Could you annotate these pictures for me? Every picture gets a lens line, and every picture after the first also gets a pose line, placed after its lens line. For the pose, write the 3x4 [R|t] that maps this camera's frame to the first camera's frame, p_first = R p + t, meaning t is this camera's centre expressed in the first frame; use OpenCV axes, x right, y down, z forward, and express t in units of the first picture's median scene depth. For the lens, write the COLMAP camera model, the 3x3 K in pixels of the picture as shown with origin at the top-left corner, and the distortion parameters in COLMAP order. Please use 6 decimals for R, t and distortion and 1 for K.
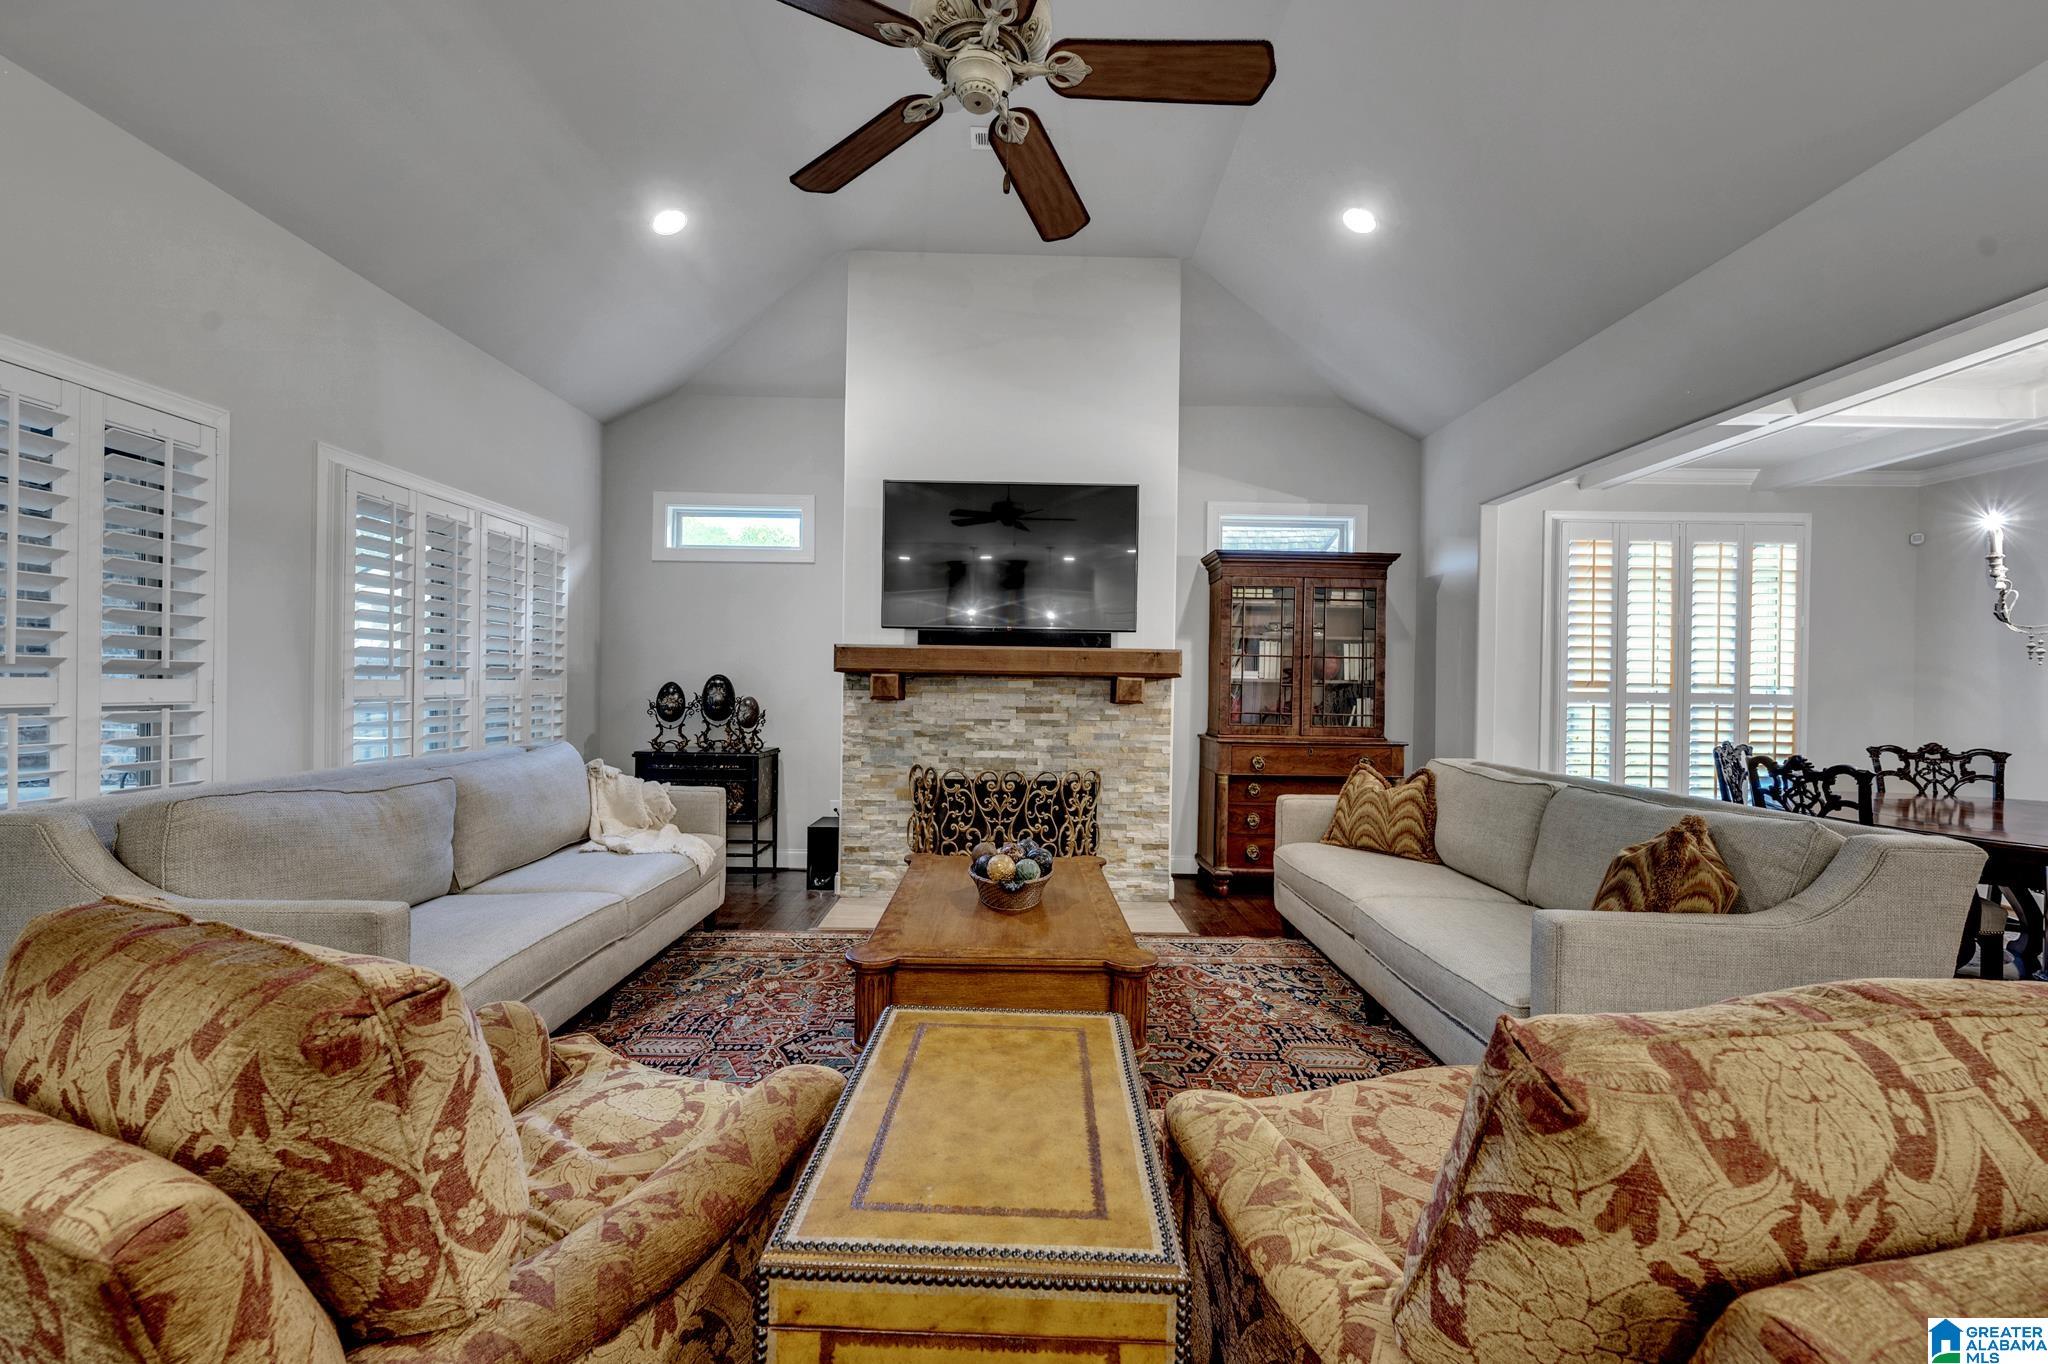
lens RADIAL K [[810.2, 0, 1024.2], [0, 810.2, 685.8], [0, 0, 1]] dist [0.001321, -0.000205]
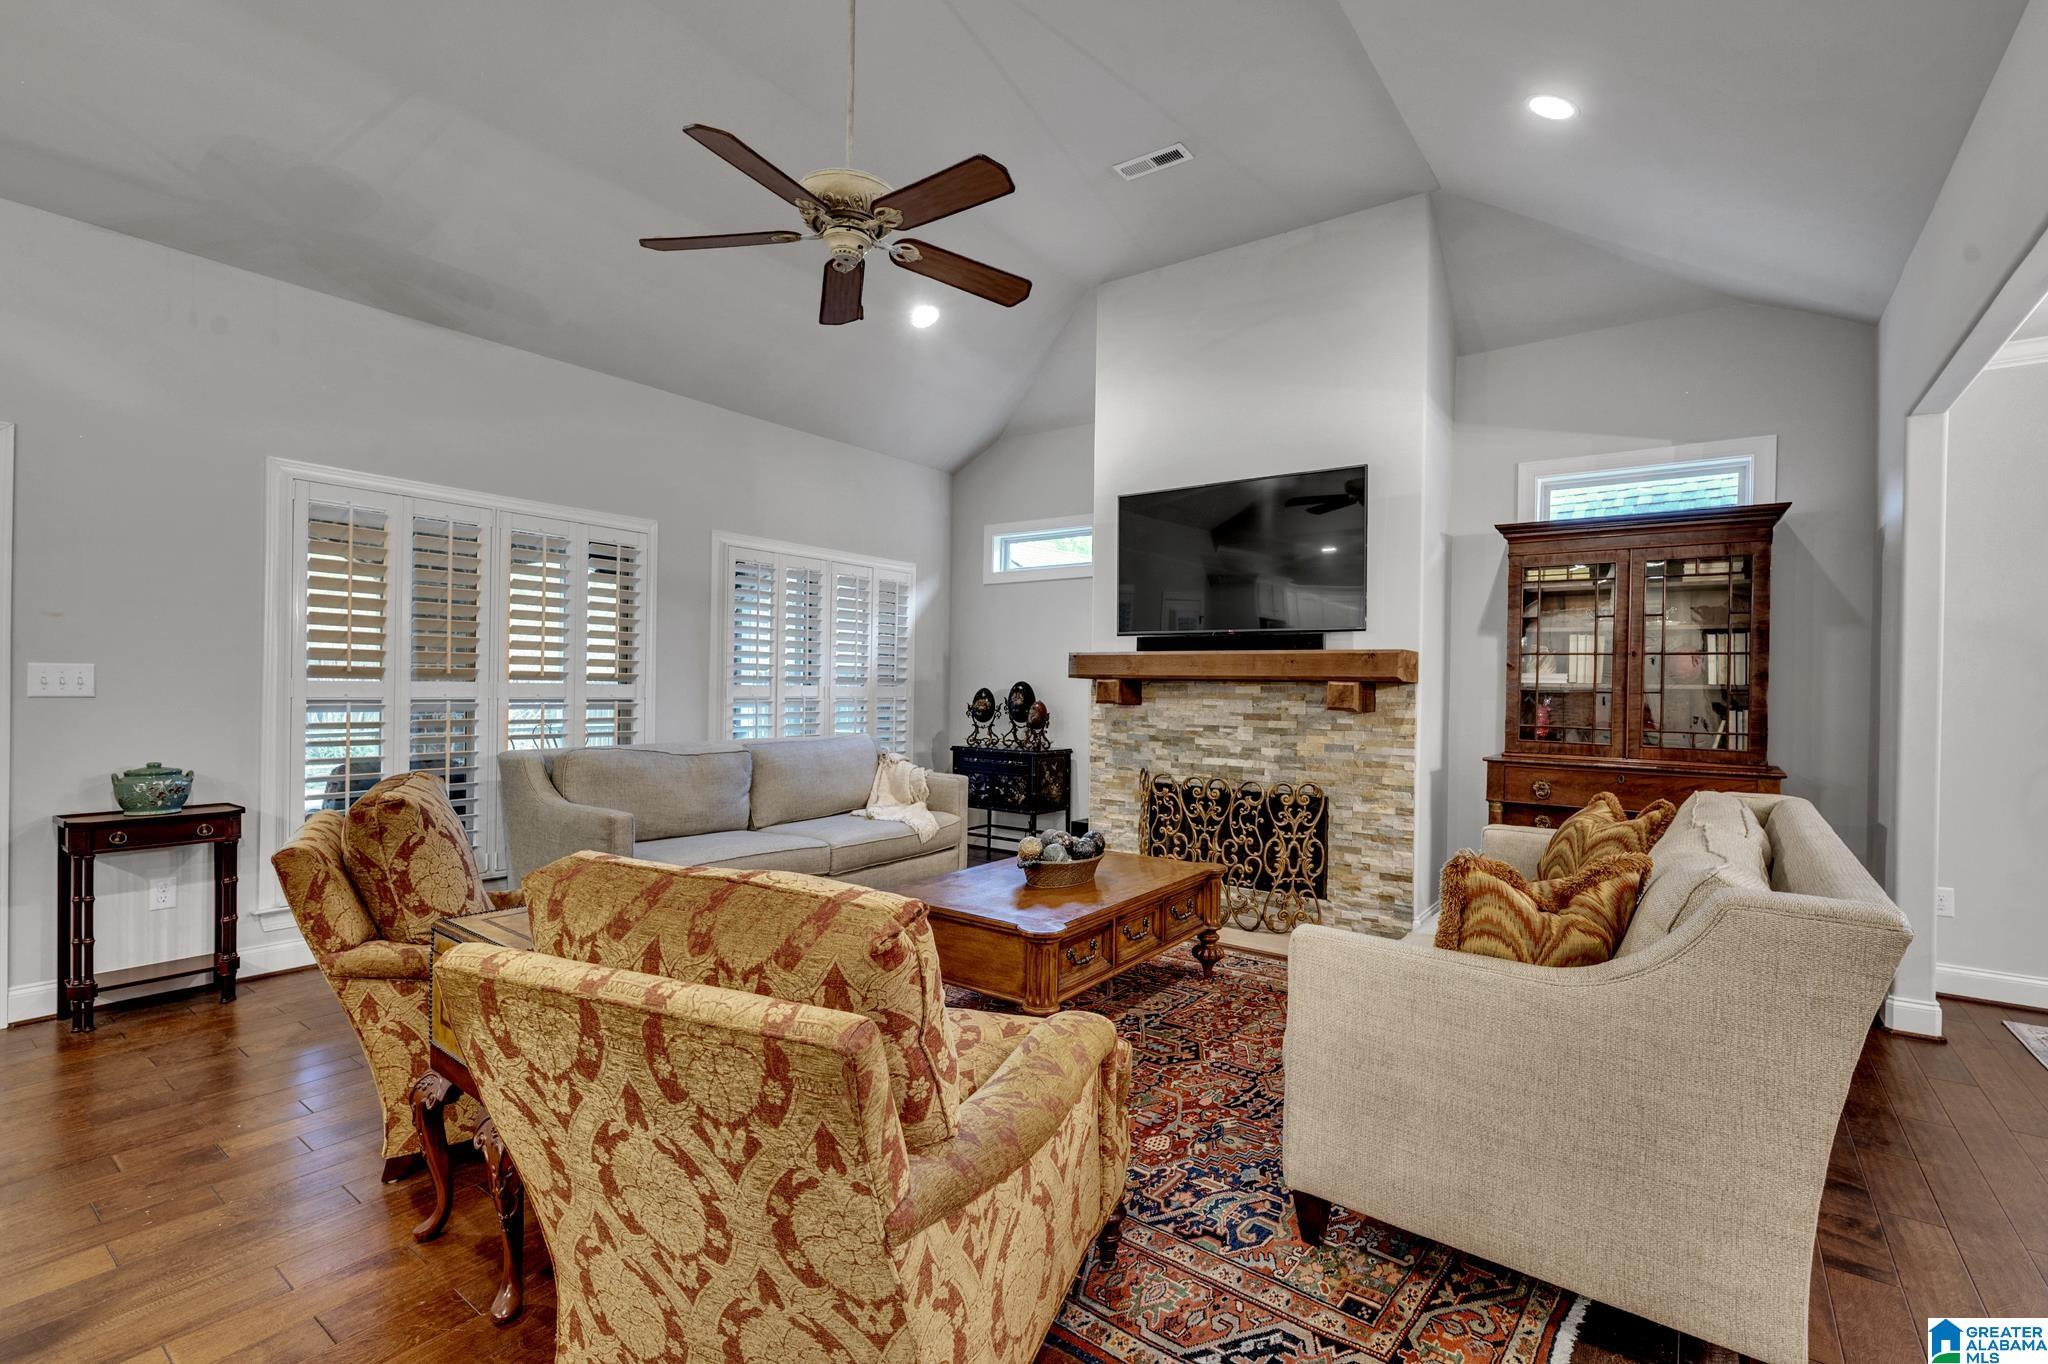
lens RADIAL K [[913.1, 0, 1030.6], [0, 913.1, 684.8], [0, 0, 1]] dist [-0.001643, 0.000075]
pose [[0.801996, -0.002868, -0.597322, 0.432584], [-0.005158, 0.999918, -0.011727, 0.006131], [0.597307, 0.012486, 0.801916, -0.016072]]
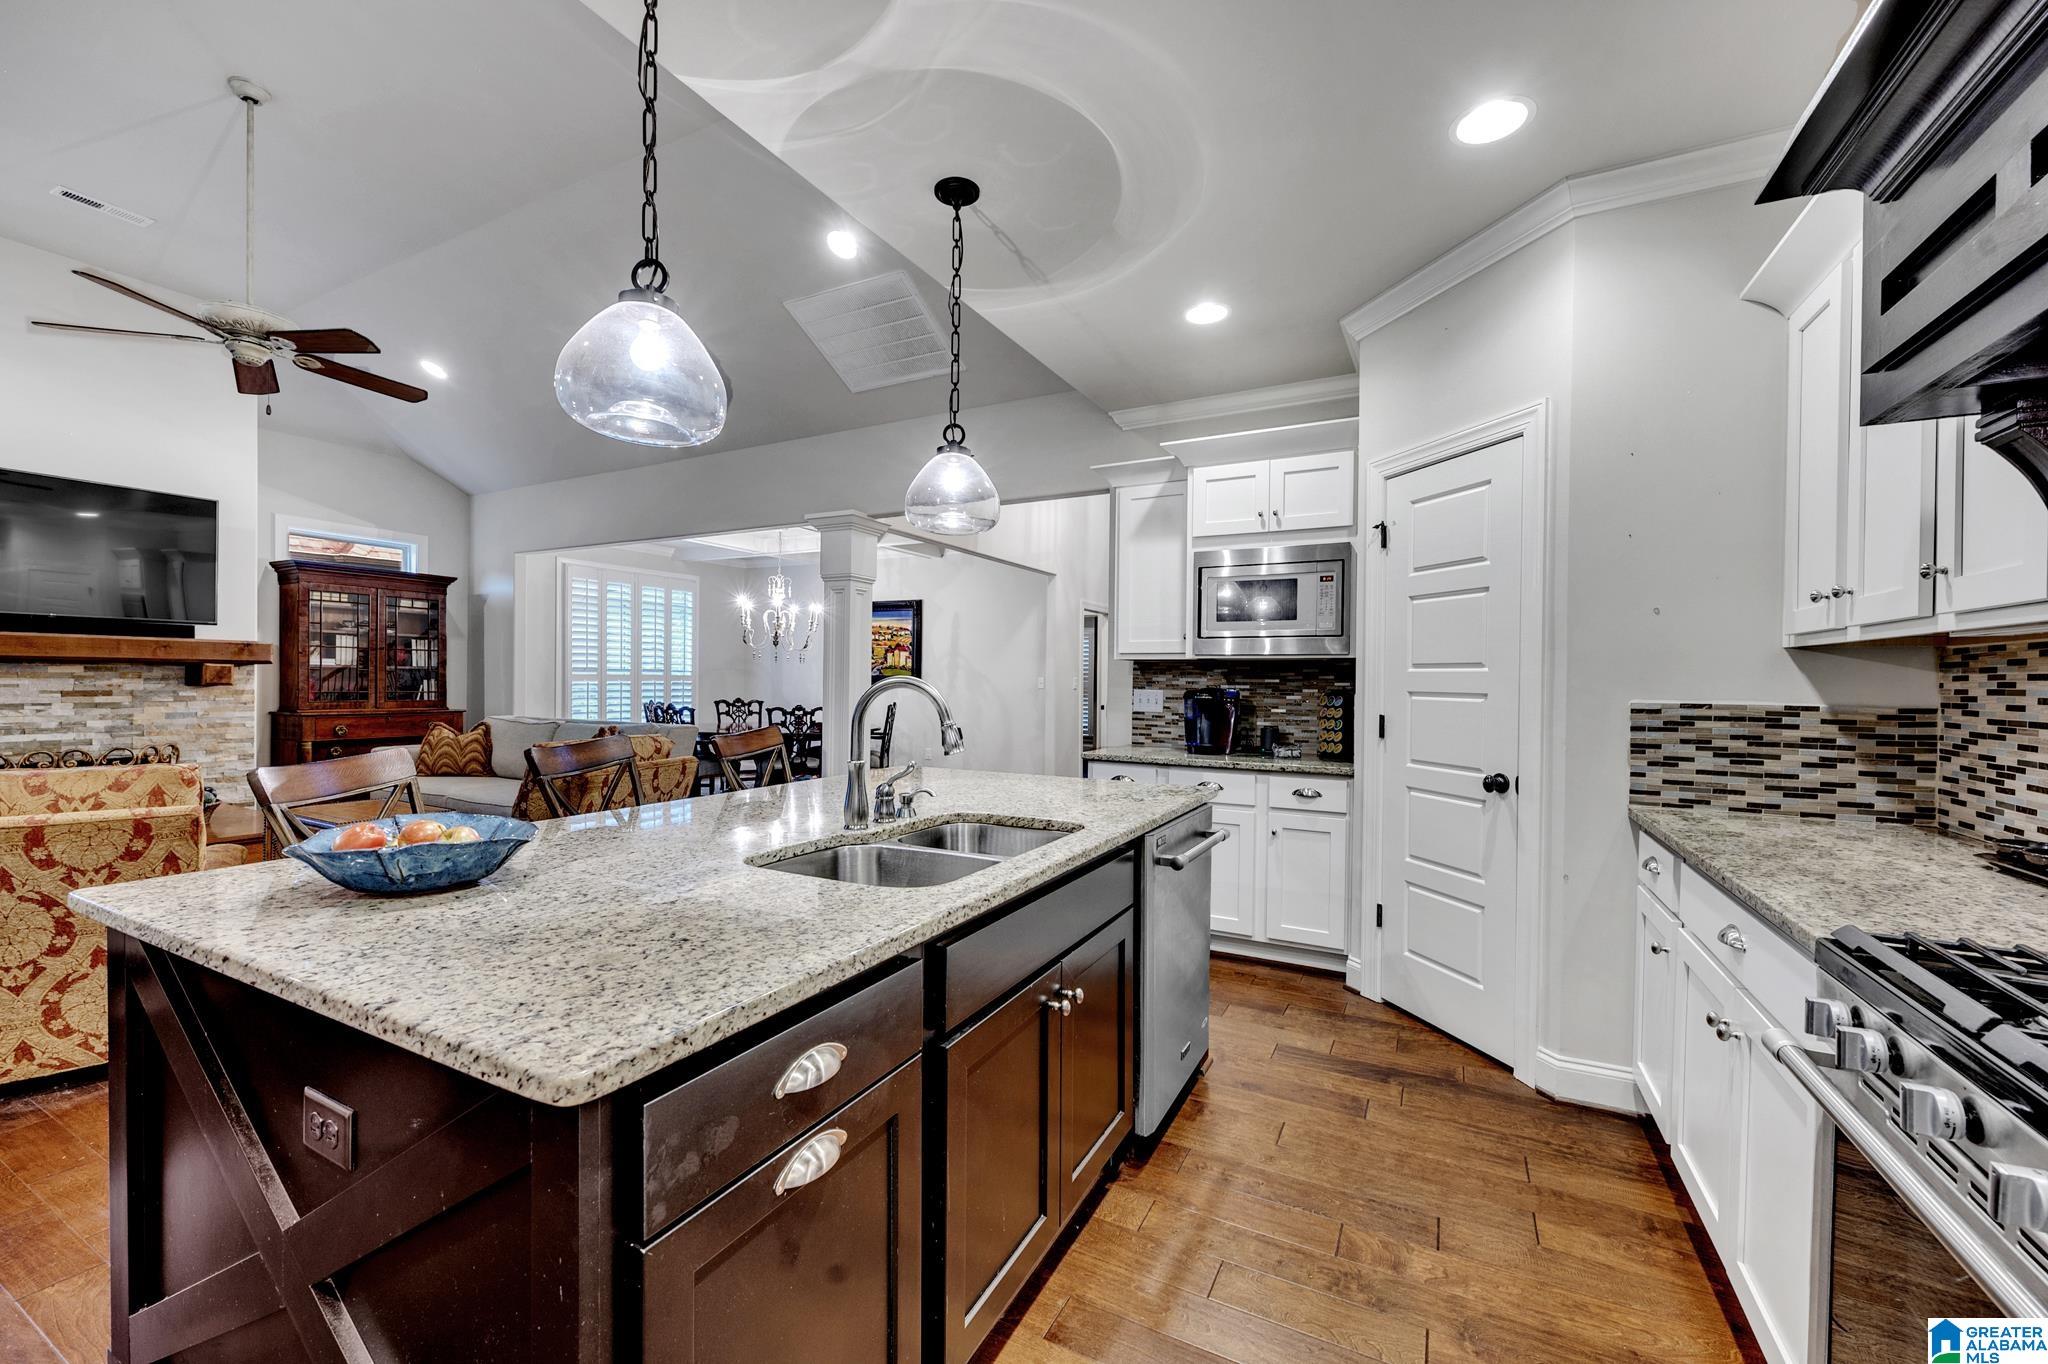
lens RADIAL K [[810.2, 0, 1027.3], [0, 810.2, 685.8], [0, 0, 1]] dist [0.001321, -0.000205]
pose [[0.466729, -0.017350, 0.884230, -0.352272], [-0.001313, 0.999793, 0.020310, -0.003532], [-0.884399, -0.010640, 0.466610, -0.588163]]
